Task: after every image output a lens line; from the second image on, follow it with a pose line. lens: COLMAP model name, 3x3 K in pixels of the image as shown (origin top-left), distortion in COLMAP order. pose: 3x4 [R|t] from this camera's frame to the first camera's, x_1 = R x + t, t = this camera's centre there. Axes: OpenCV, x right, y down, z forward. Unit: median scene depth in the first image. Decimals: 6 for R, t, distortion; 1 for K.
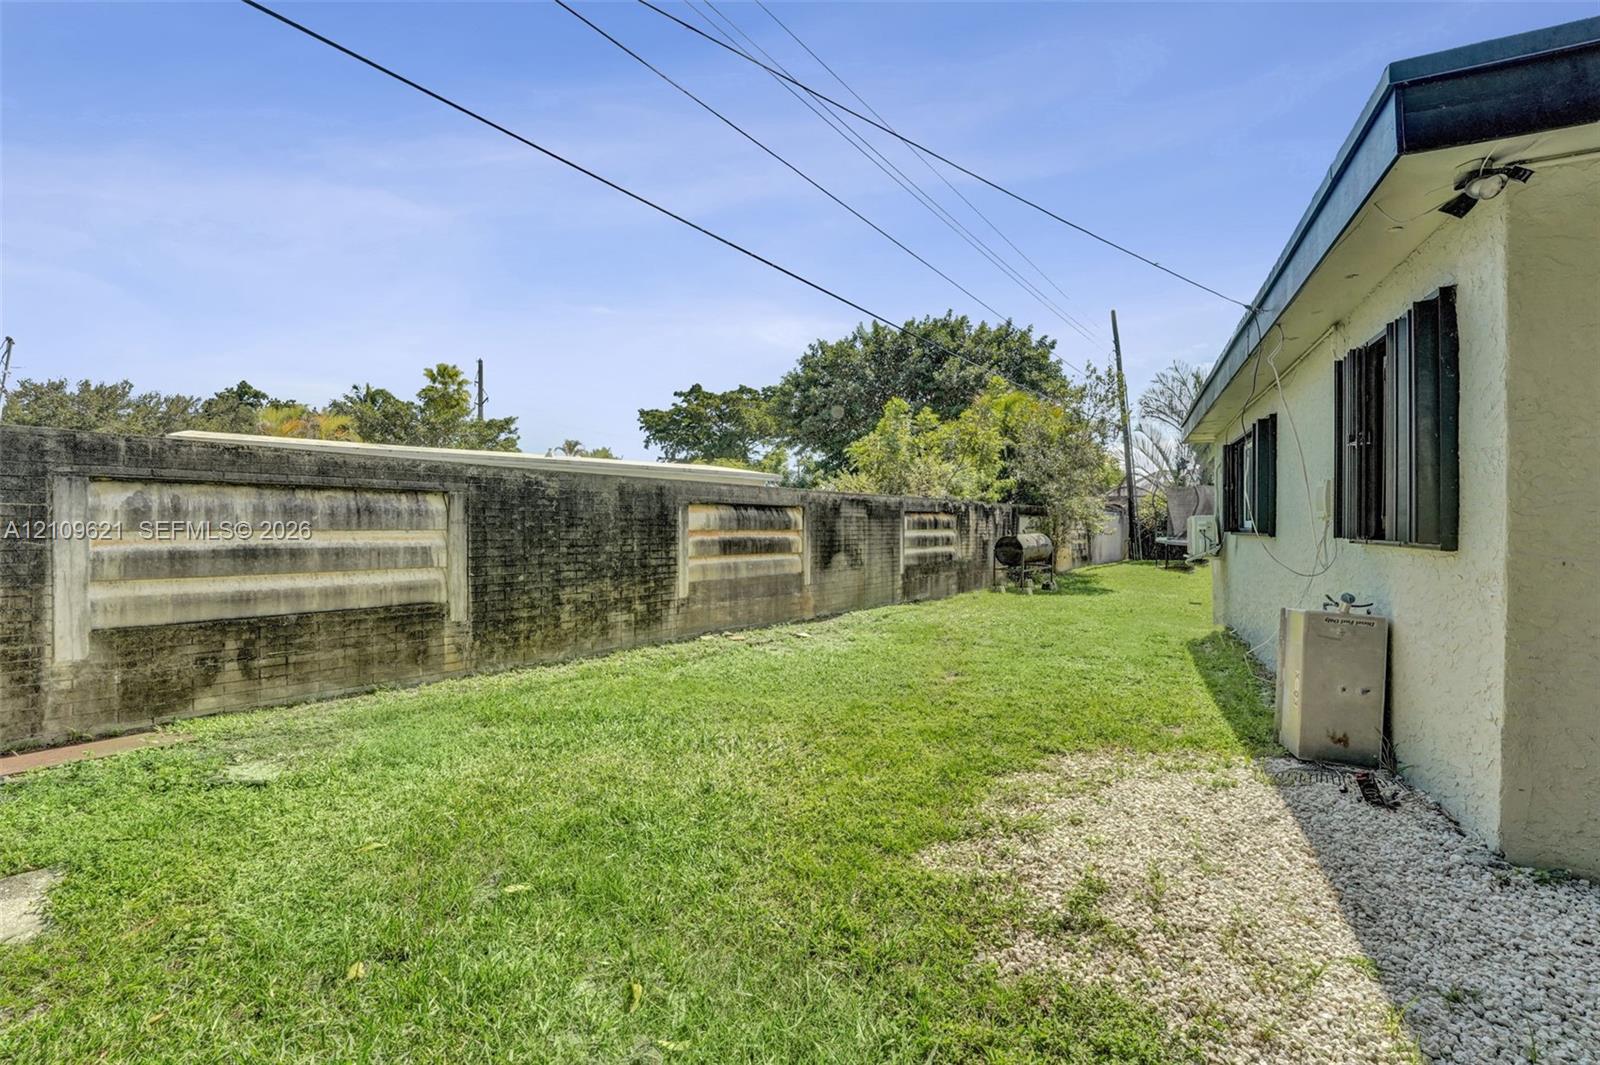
lens RADIAL K [[660.9, 0, 797.8], [0, 660.9, 529.3], [0, 0, 1]] dist [-0.025147, 0.000181]
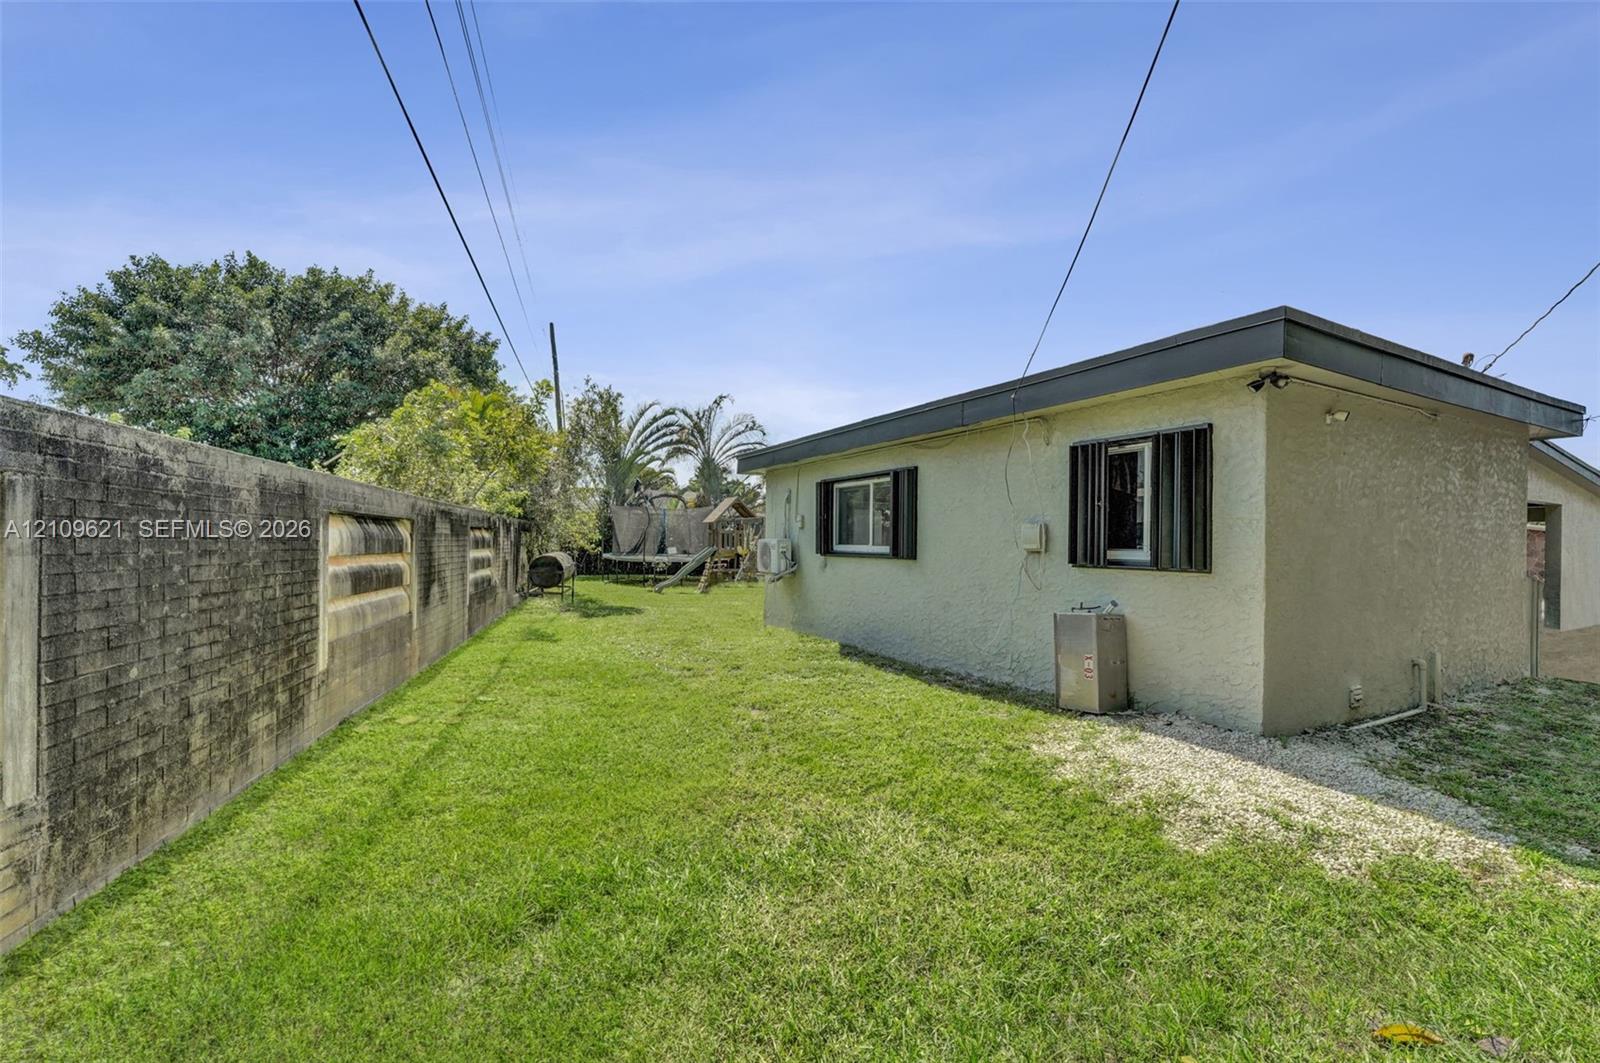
lens RADIAL K [[687.9, 0, 805.0], [0, 687.9, 538.8], [0, 0, 1]] dist [-0.023058, 0.000200]
pose [[0.589889, 0.010824, 0.807412, -0.472838], [-0.007067, 0.999941, -0.008242, -0.015471], [-0.807453, -0.000843, 0.589931, 0.324036]]
